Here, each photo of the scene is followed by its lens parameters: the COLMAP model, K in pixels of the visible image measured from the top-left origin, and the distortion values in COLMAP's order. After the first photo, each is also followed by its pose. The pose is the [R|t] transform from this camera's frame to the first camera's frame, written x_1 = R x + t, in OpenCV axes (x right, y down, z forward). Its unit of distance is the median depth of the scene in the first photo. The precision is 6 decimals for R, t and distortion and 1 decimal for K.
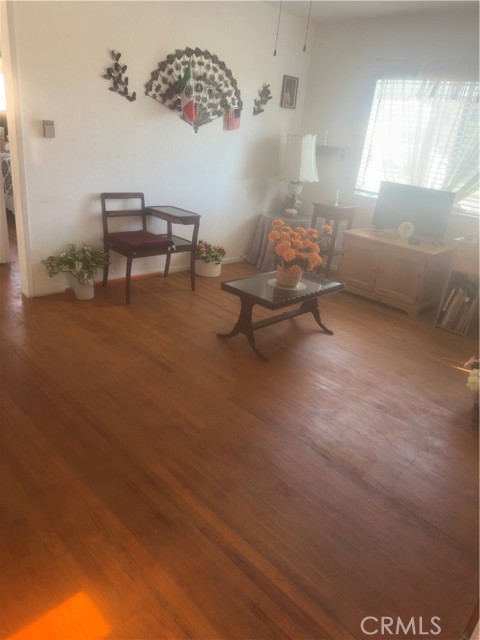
lens RADIAL K [[459.3, 0, 239.2], [0, 459.3, 319.2], [0, 0, 1]] dist [0.051042, -0.047635]
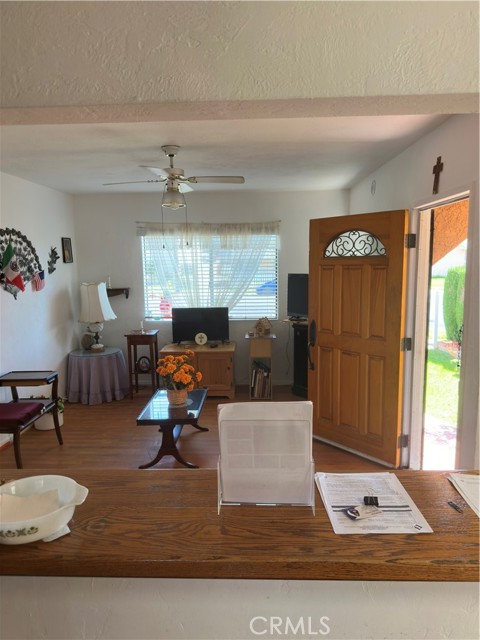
lens RADIAL K [[459.3, 0, 237.1], [0, 459.3, 319.0], [0, 0, 1]] dist [0.051042, -0.047635]
pose [[0.707720, -0.205213, 0.676033, -0.449598], [0.341545, 0.937017, -0.073117, -0.112099], [-0.618449, 0.282642, 0.733235, -0.062895]]
